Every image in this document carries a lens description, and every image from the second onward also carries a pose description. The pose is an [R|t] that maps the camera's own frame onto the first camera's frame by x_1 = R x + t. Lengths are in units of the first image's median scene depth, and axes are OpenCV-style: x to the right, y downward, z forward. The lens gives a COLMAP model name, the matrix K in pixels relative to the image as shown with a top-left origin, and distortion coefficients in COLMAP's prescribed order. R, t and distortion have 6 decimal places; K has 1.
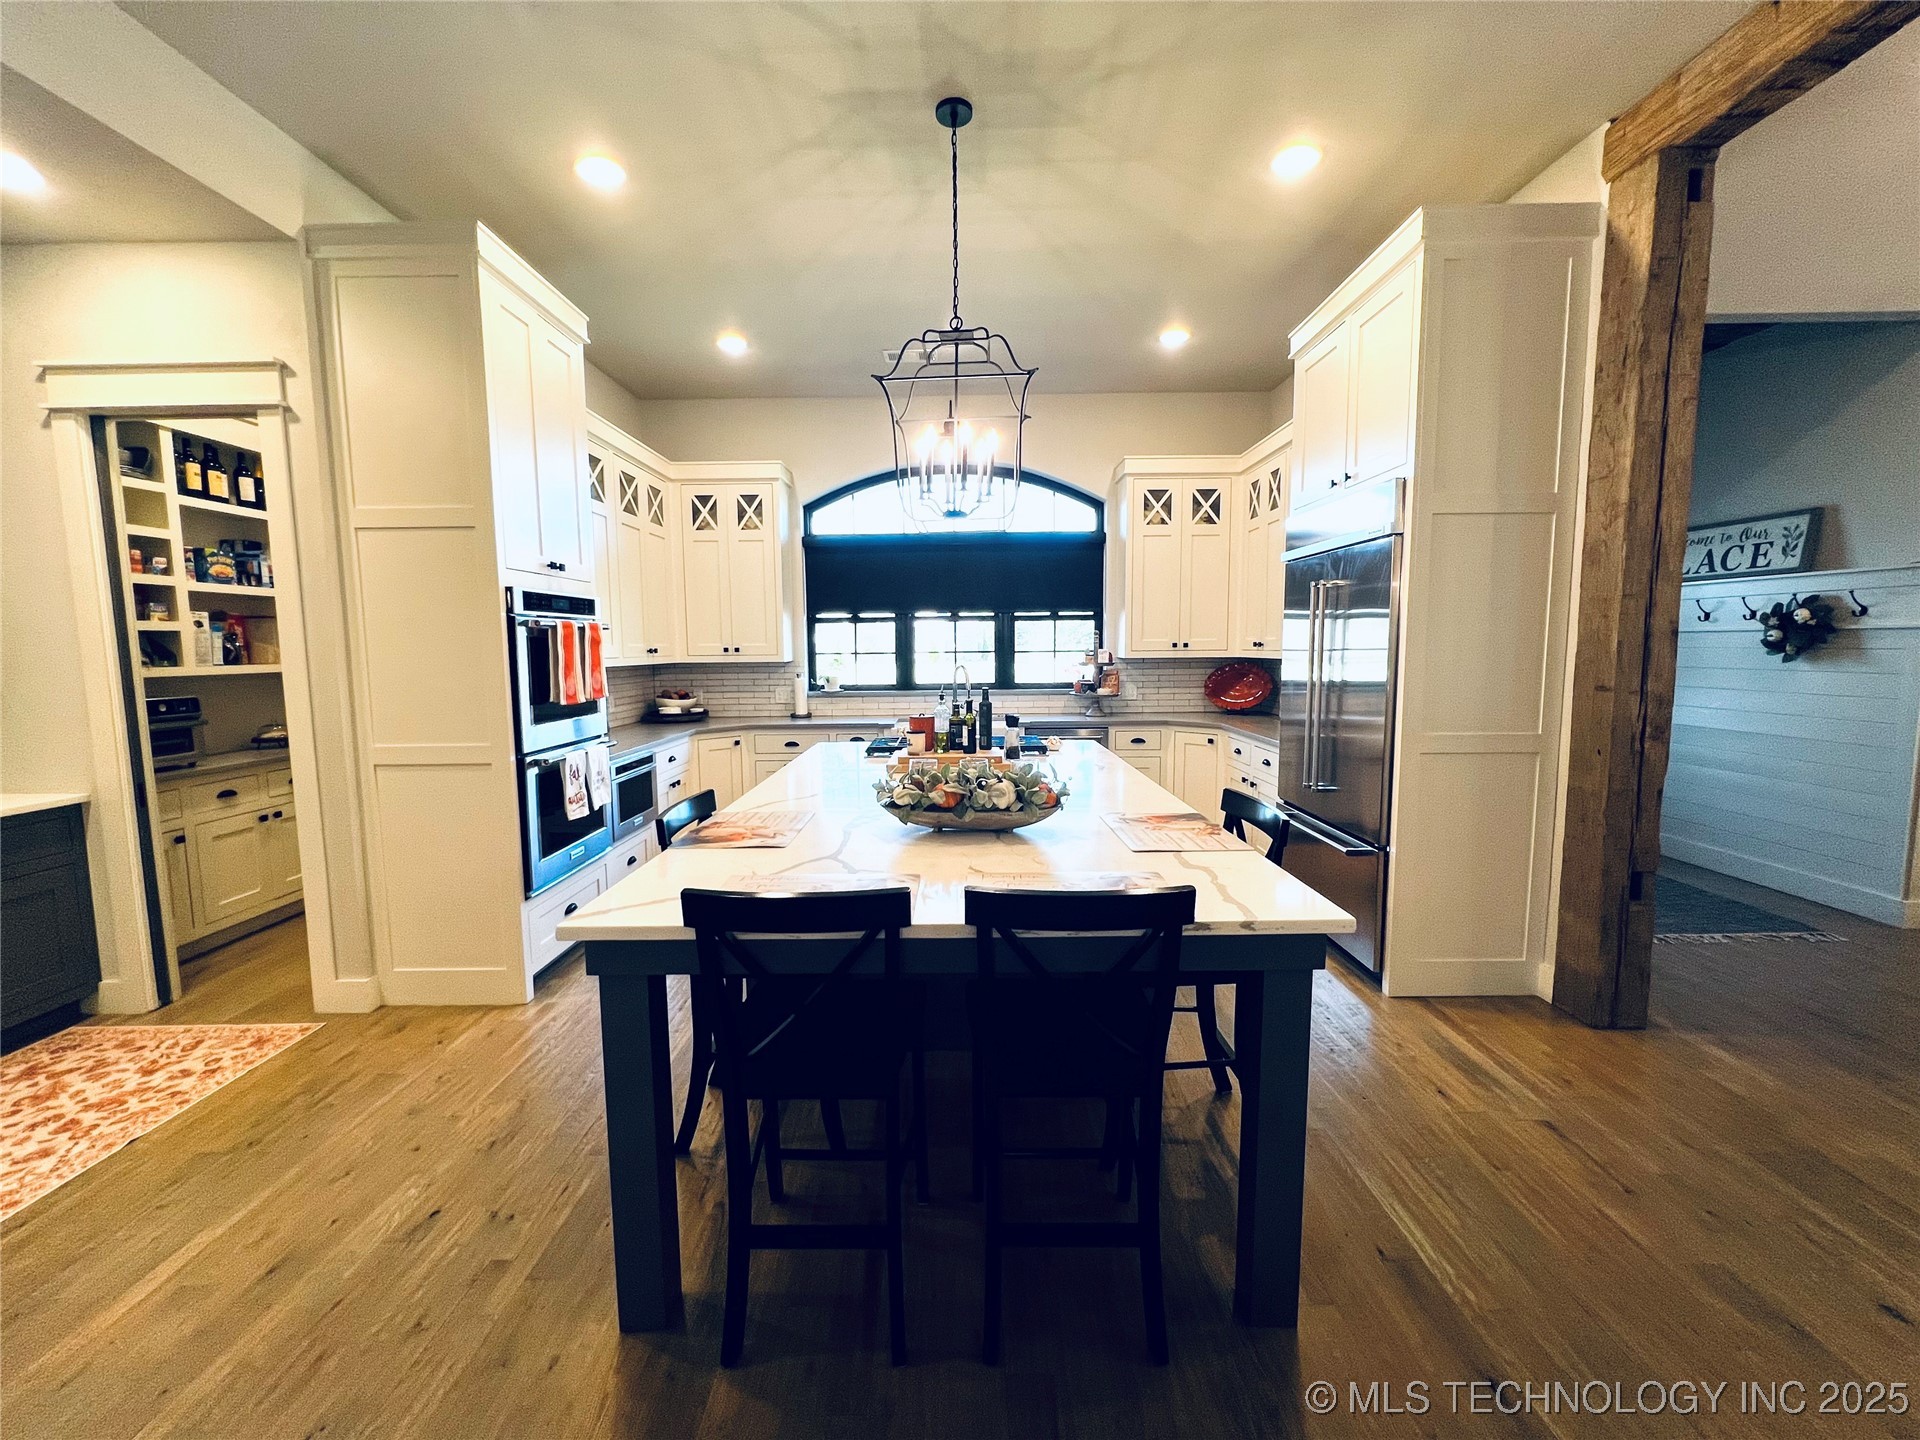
lens RADIAL K [[768.2, 0, 956.3], [0, 768.2, 720.2], [0, 0, 1]] dist [-0.002296, 0.000201]
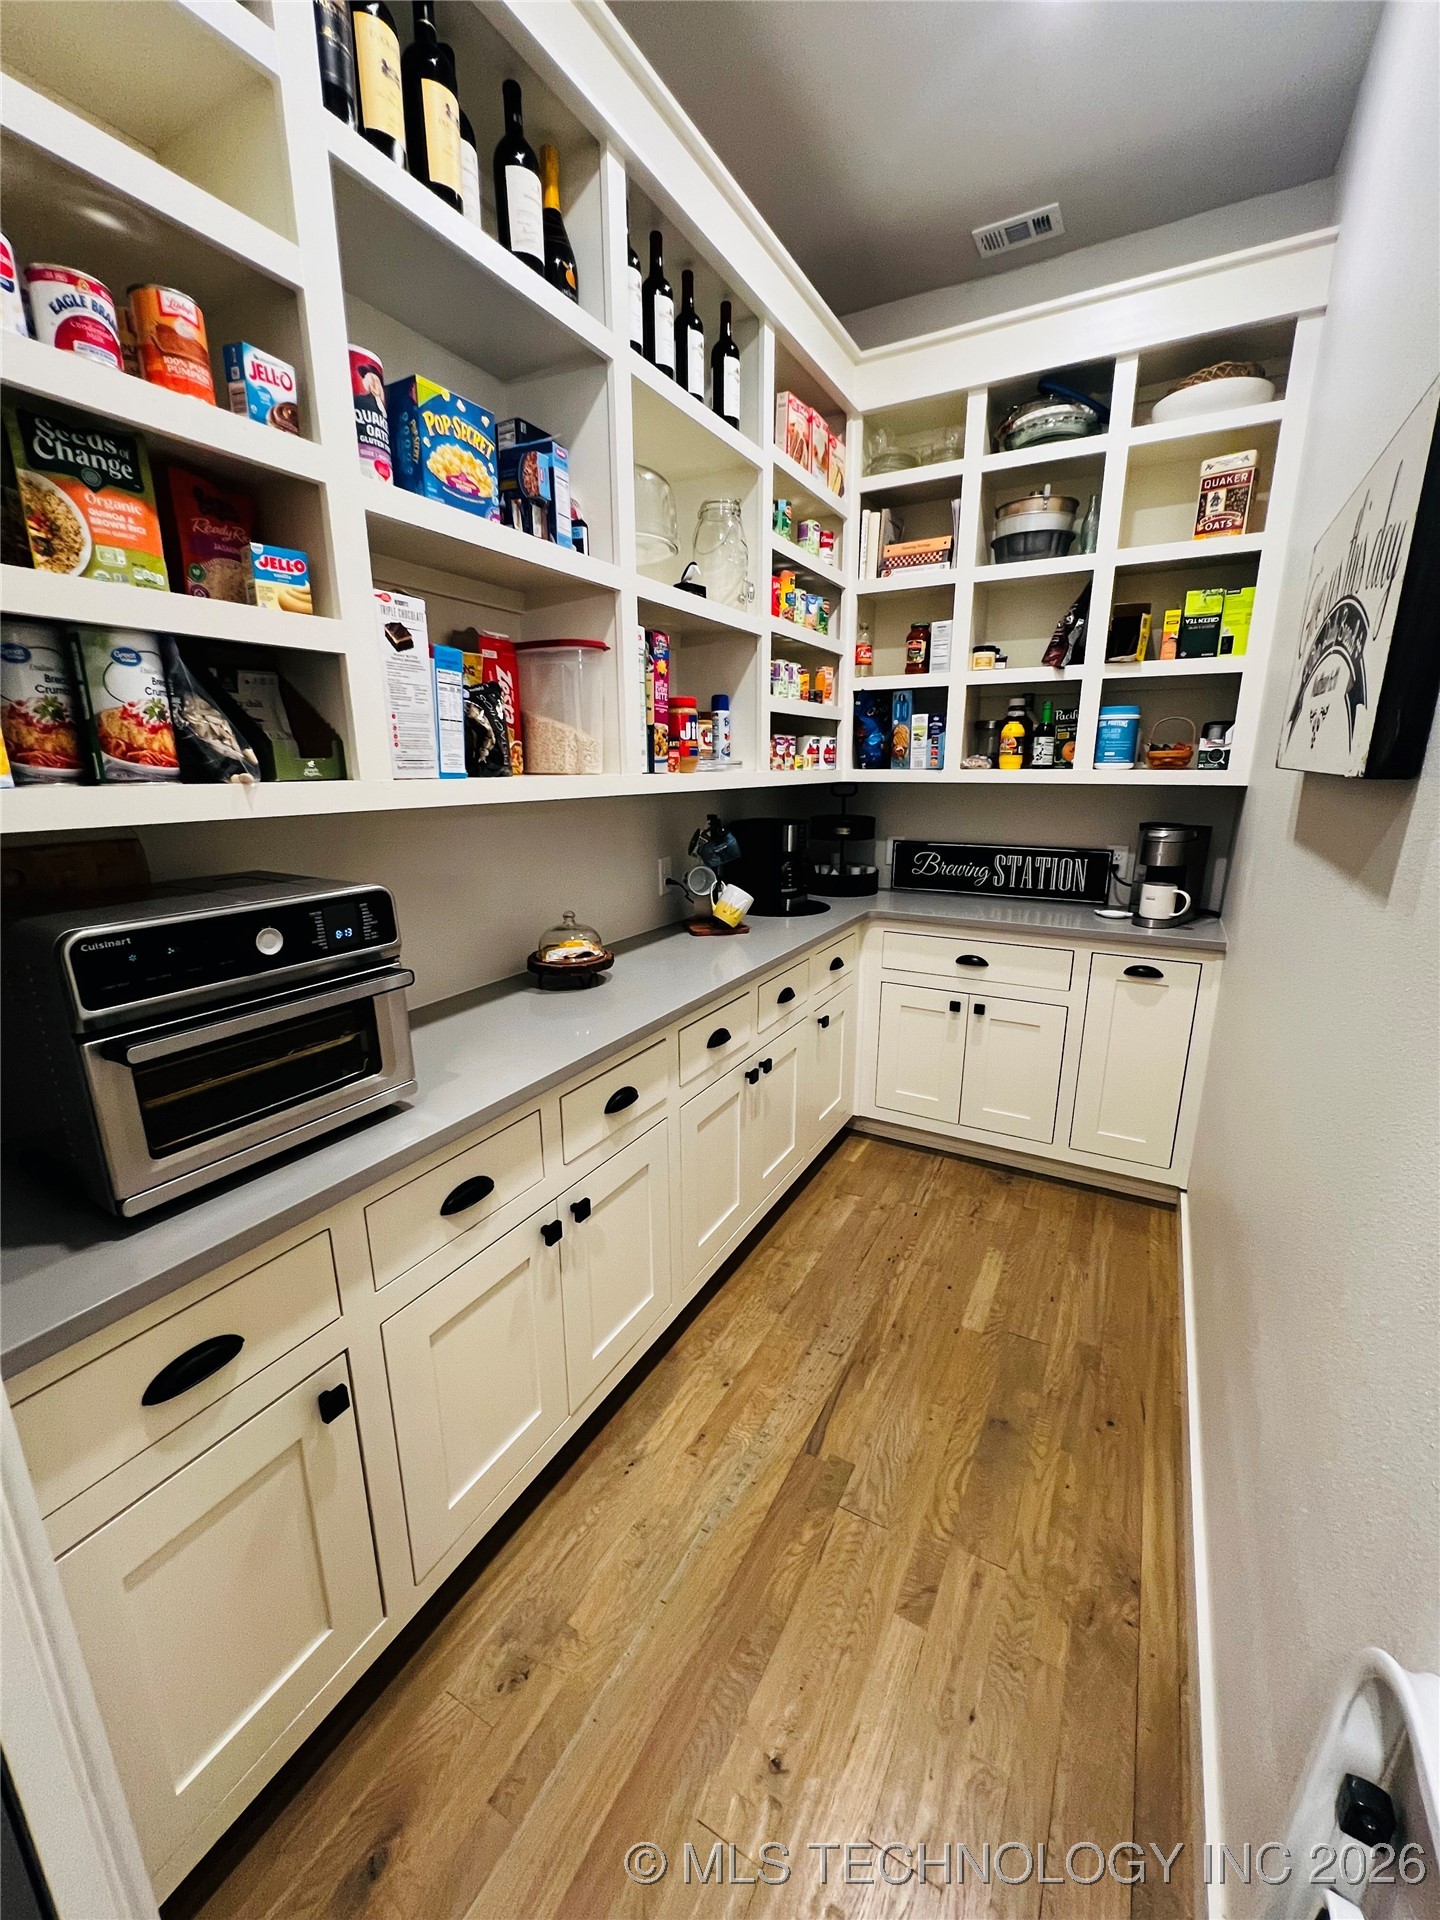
lens RADIAL K [[768.2, 0, 720.3], [0, 768.2, 963.3], [0, 0, 1]] dist [-0.002296, 0.000201]
pose [[0.876276, 0.130312, -0.463852, -0.864326], [-0.054121, 0.983259, 0.173991, -0.069896], [0.478760, -0.127360, 0.868659, 0.937828]]
